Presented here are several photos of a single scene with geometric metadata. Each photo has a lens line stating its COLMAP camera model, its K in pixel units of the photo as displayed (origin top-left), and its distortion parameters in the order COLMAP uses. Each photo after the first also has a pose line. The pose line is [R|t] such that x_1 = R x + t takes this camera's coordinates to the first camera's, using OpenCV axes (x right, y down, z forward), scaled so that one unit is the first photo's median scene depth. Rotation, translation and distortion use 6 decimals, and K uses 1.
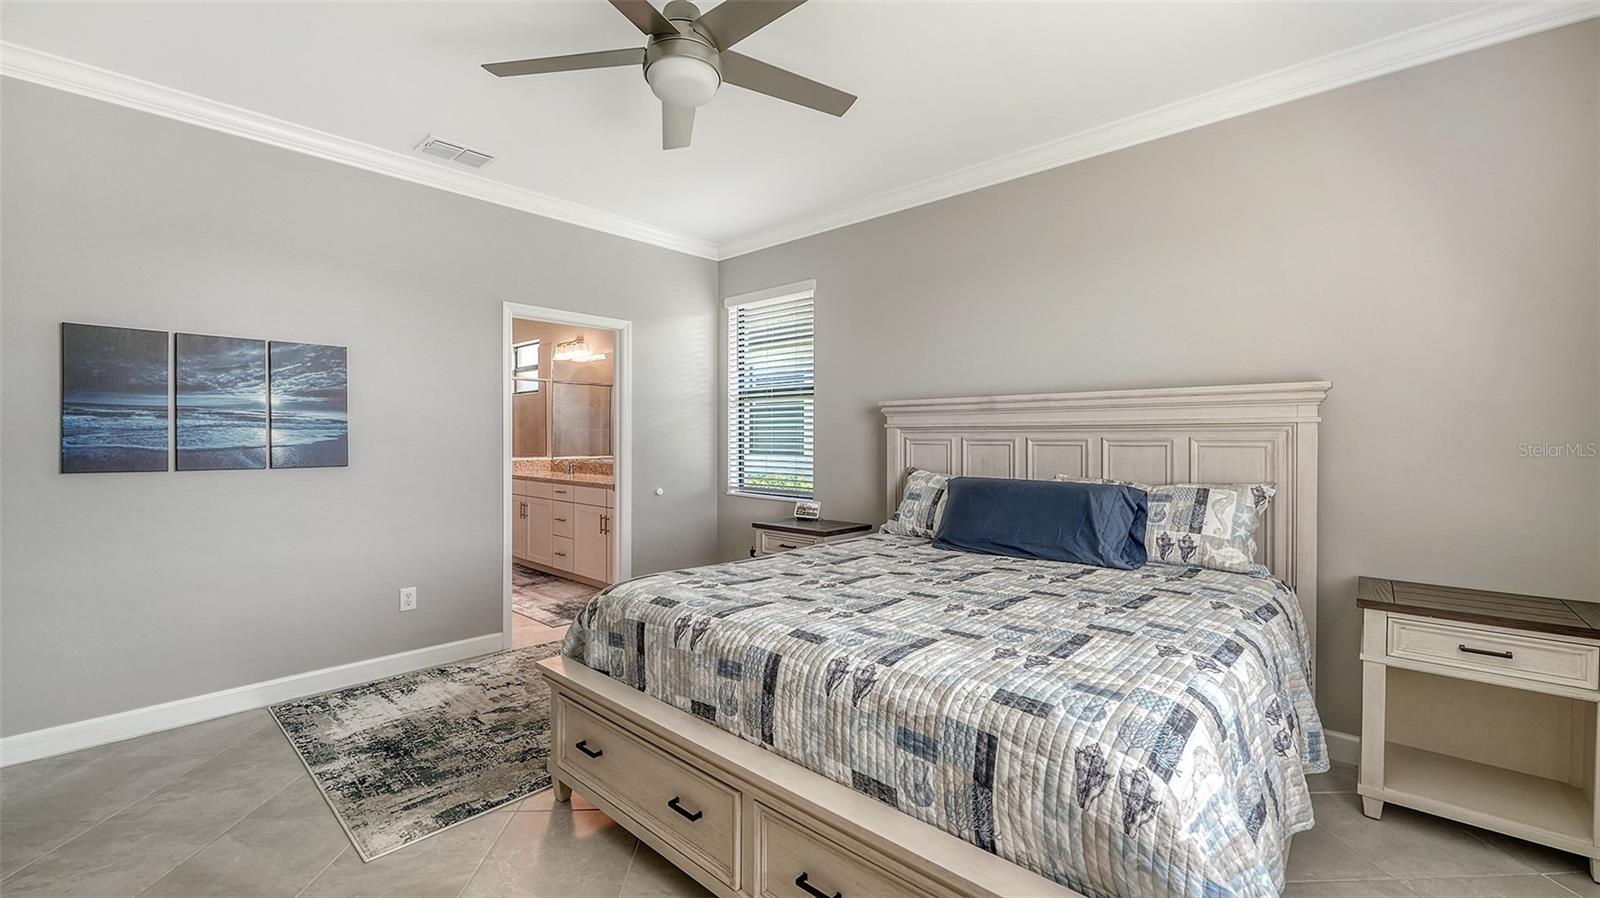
lens RADIAL K [[659.1, 0, 799.3], [0, 659.1, 446.0], [0, 0, 1]] dist [-0.000393, -0.000006]
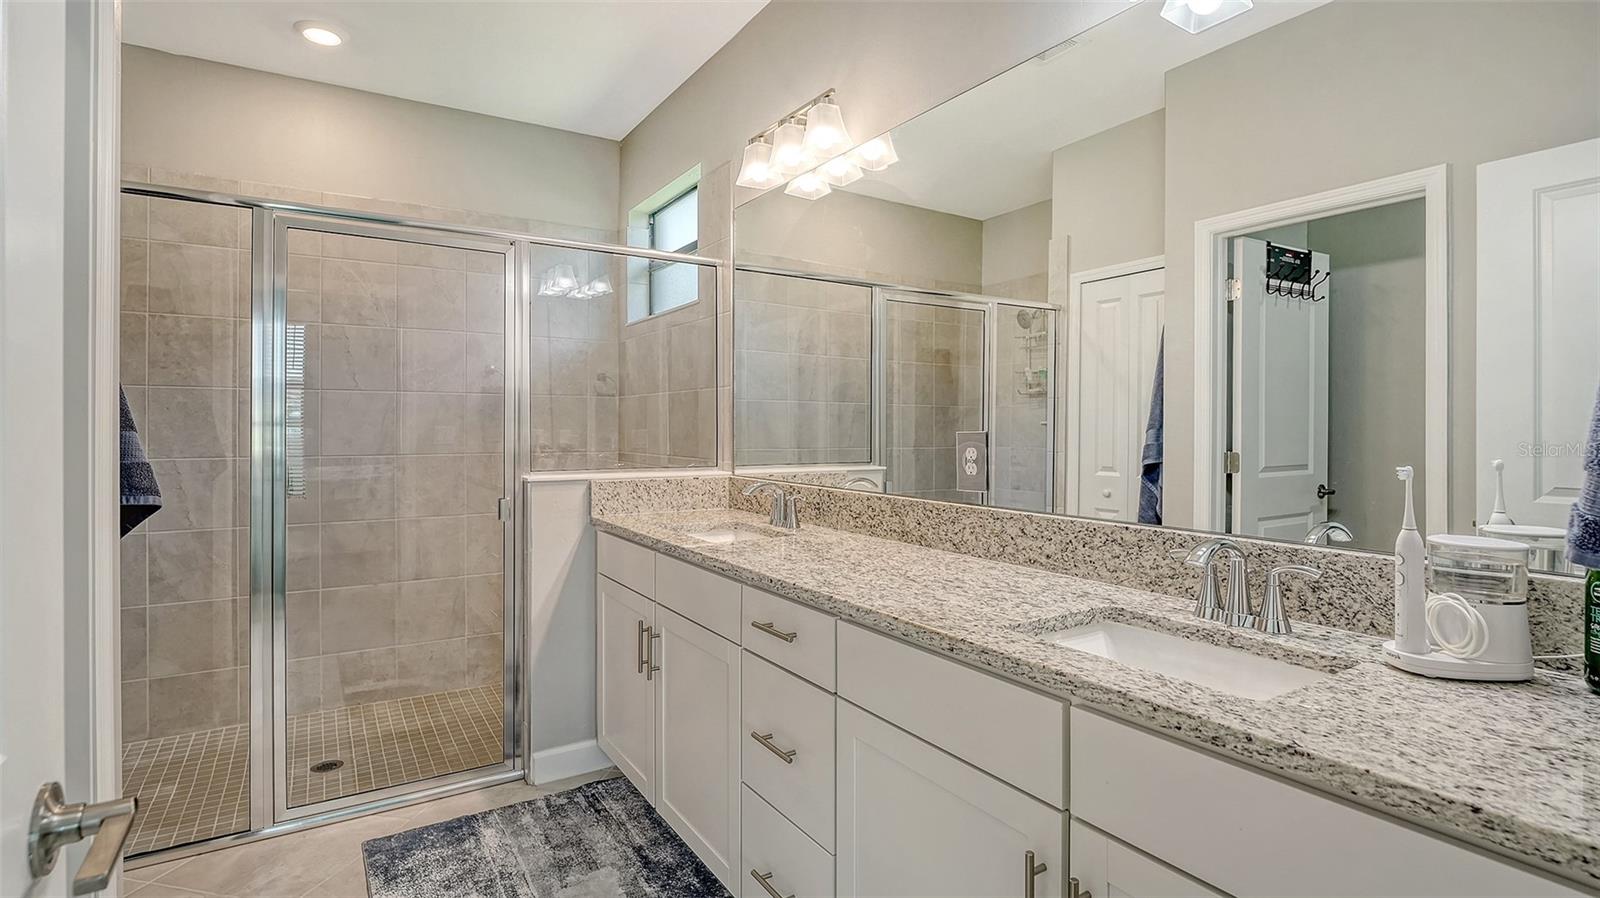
lens RADIAL K [[753.7, 0, 799.7], [0, 753.7, 440.5], [0, 0, 1]] dist [-0.004542, -0.000371]
pose [[0.967646, 0.000579, -0.252310, -0.232544], [0.000586, 0.999990, 0.004542, -0.000088], [0.252310, -0.004543, 0.967636, 0.602120]]
